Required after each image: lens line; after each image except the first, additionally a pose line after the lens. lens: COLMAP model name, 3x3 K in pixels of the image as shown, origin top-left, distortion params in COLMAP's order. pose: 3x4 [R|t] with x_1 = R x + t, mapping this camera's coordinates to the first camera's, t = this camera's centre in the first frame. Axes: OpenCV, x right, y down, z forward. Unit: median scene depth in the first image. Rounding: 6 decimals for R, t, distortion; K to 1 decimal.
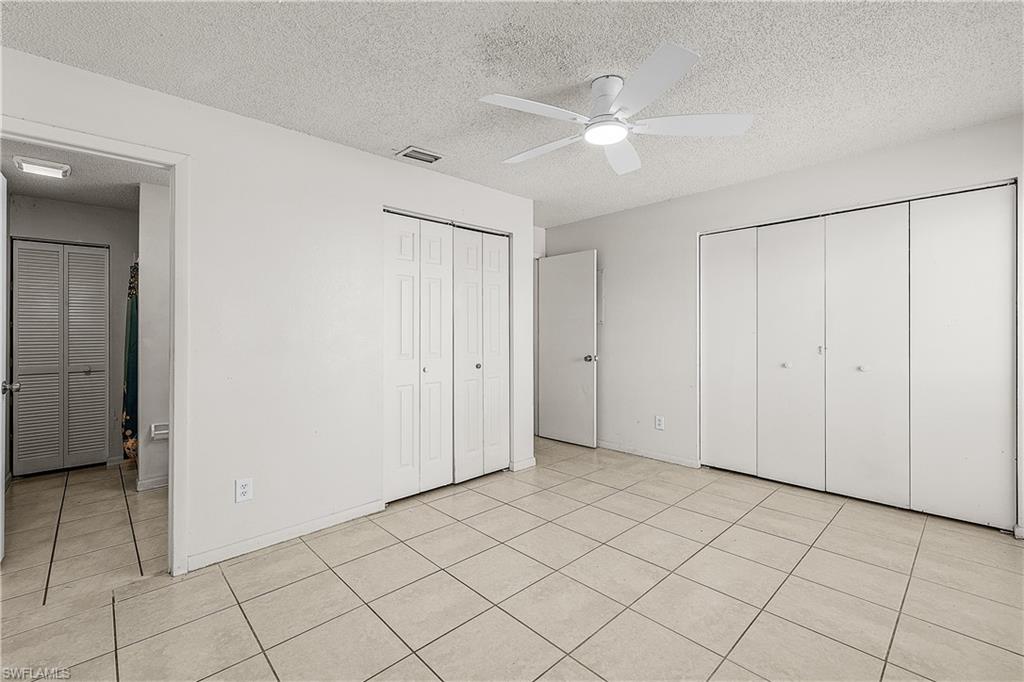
lens RADIAL K [[442.0, 0, 511.1], [0, 442.0, 328.8], [0, 0, 1]] dist [0.002520, 0.000063]
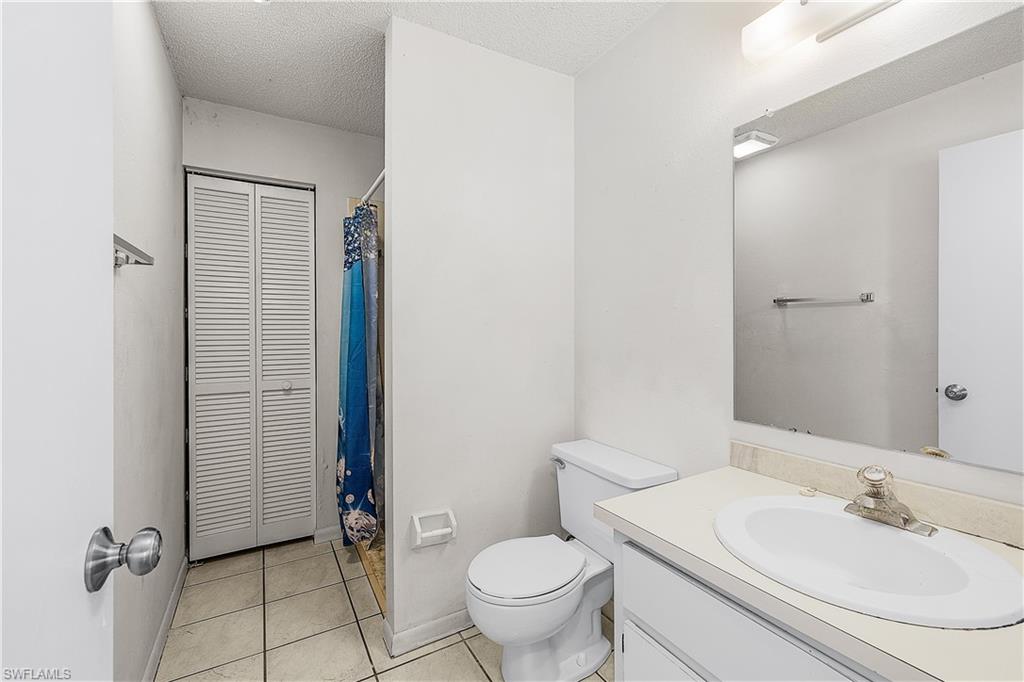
lens RADIAL K [[437.5, 0, 514.1], [0, 437.5, 333.7], [0, 0, 1]] dist [0.001715, 0.000162]
pose [[0.972024, -0.001190, -0.234879, -0.518226], [0.002604, 0.999980, 0.005711, 0.015534], [0.234868, -0.006163, 0.972008, 0.493293]]
